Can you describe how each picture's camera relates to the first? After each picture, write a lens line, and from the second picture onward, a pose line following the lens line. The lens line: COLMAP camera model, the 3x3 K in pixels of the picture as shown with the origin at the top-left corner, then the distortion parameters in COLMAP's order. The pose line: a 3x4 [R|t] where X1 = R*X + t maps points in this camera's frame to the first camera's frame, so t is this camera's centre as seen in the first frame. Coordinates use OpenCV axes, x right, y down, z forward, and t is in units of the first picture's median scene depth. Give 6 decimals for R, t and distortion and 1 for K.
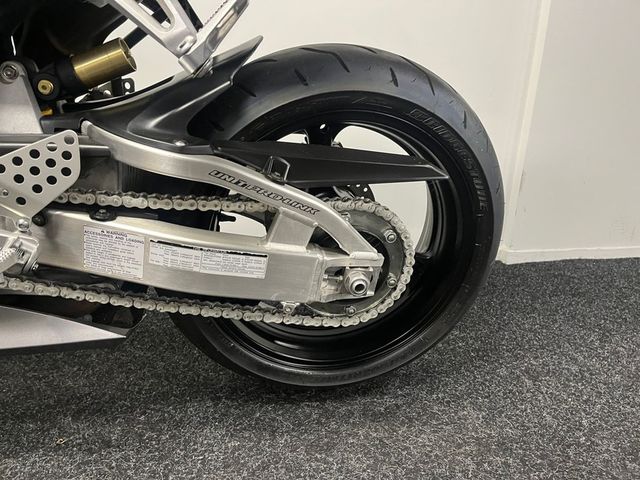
lens RADIAL K [[482.4, 0, 320.0], [0, 482.4, 240.0], [0, 0, 1]] dist [0.073221, -0.104033]
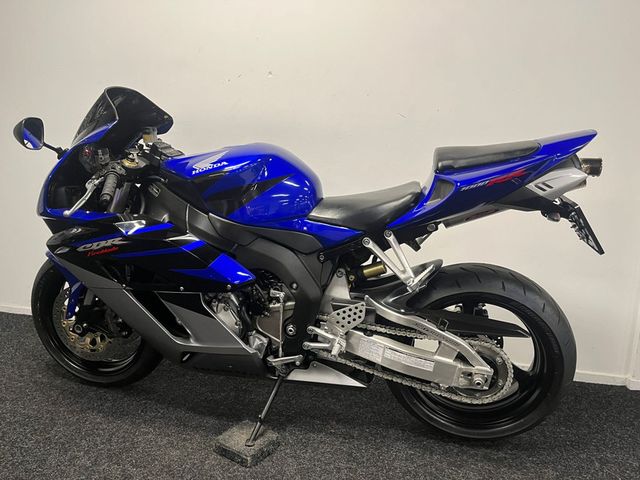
lens RADIAL K [[482.4, 0, 320.0], [0, 482.4, 240.0], [0, 0, 1]] dist [0.073221, -0.104033]
pose [[0.919823, 0.068740, -0.386264, 0.221418], [-0.128410, 0.983052, -0.130843, -0.149592], [0.370723, 0.169953, 0.913061, -1.281937]]
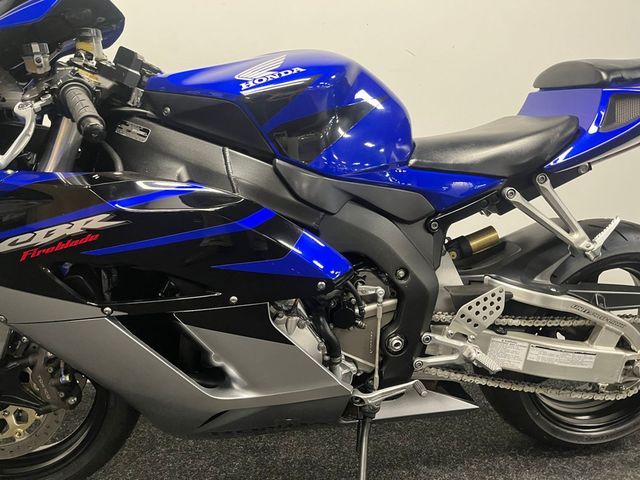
lens RADIAL K [[482.4, 0, 320.0], [0, 482.4, 240.0], [0, 0, 1]] dist [0.073221, -0.104033]
pose [[0.999086, -0.022012, -0.036639, -0.910812], [0.015777, 0.986581, -0.162507, -0.087960], [0.039725, 0.161781, 0.986027, -0.682609]]
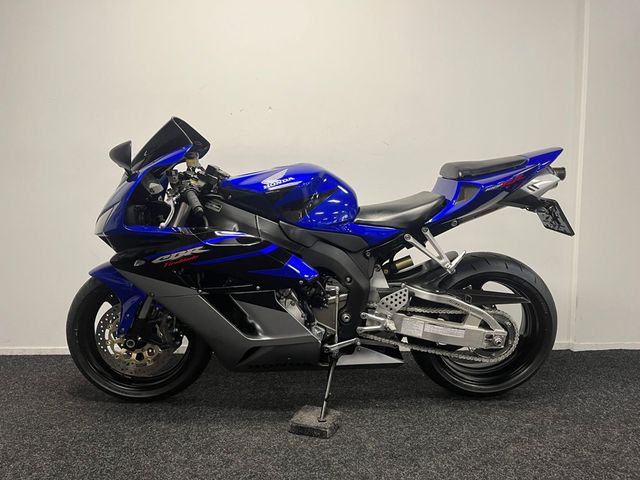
lens RADIAL K [[482.4, 0, 320.0], [0, 482.4, 240.0], [0, 0, 1]] dist [0.073221, -0.104033]
pose [[0.987594, -0.016511, -0.156159, -0.465769], [-0.019936, 0.973226, -0.228983, 0.180459], [0.155759, 0.229256, 0.960823, -1.876042]]
